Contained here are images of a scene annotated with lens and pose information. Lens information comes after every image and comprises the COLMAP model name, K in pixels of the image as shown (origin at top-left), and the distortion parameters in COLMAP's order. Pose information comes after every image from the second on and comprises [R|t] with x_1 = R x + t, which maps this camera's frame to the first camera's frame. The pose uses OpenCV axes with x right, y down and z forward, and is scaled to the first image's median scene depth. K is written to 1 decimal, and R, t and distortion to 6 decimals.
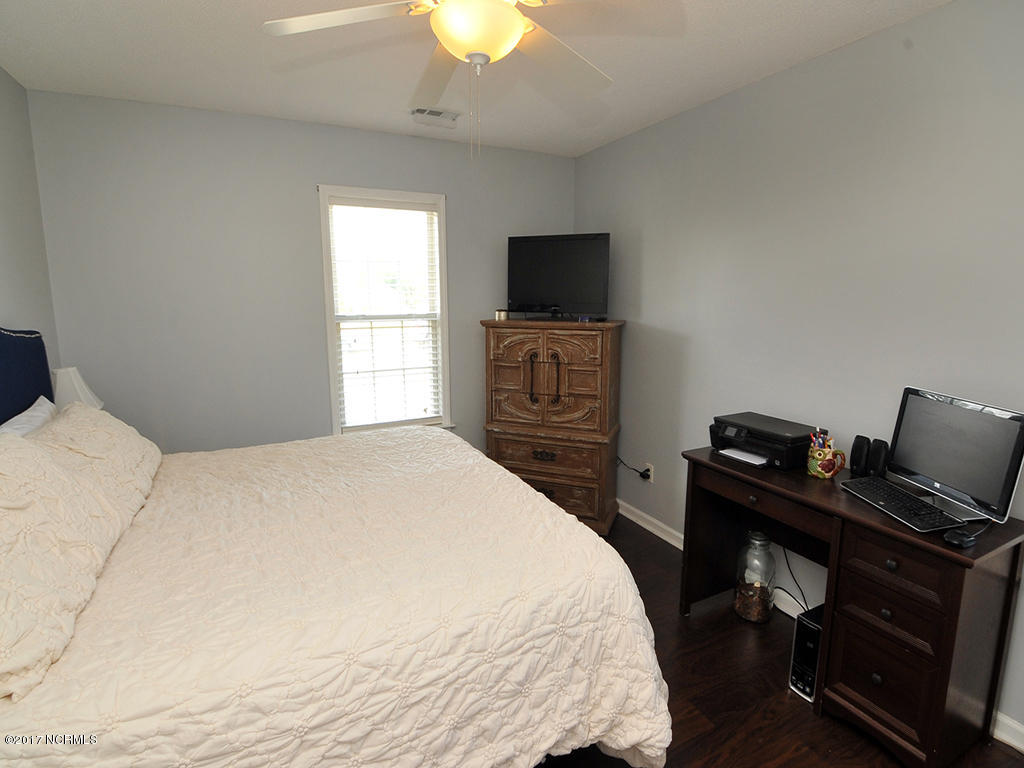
lens RADIAL K [[515.2, 0, 511.1], [0, 515.2, 381.0], [0, 0, 1]] dist [-0.003921, -0.009323]
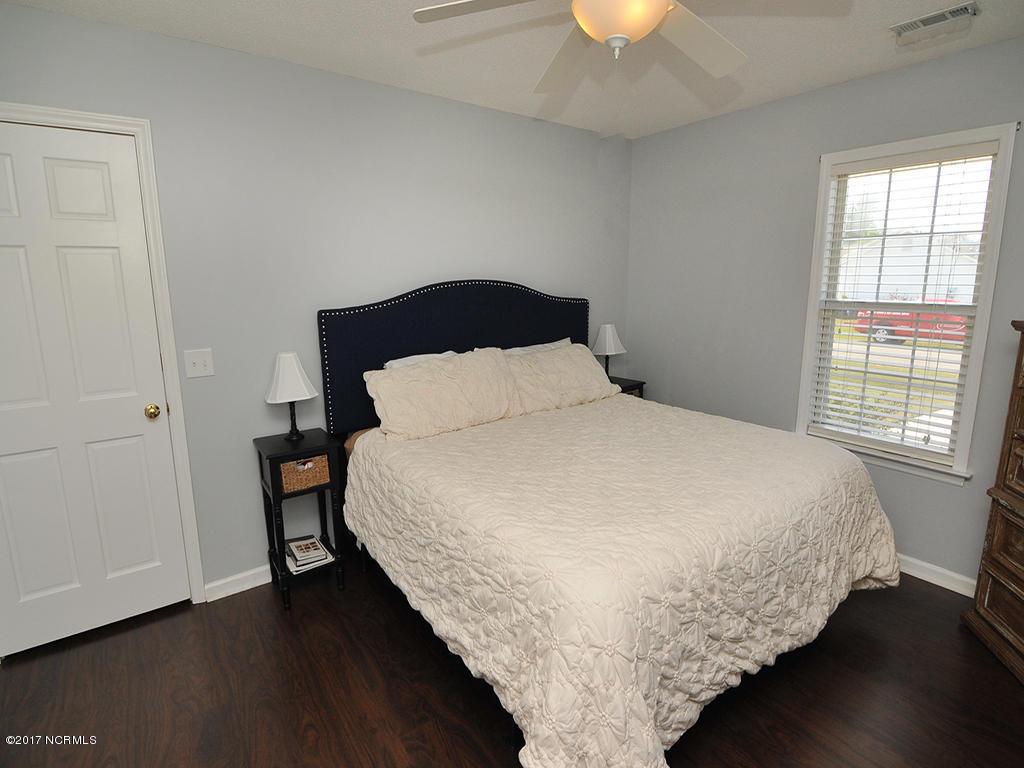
lens RADIAL K [[515.2, 0, 508.0], [0, 515.2, 380.0], [0, 0, 1]] dist [-0.003921, -0.009323]
pose [[0.161937, 0.193567, -0.967630, 0.673691], [-0.159853, 0.972767, 0.167842, -0.081935], [0.973768, 0.127499, 0.188469, 0.472874]]
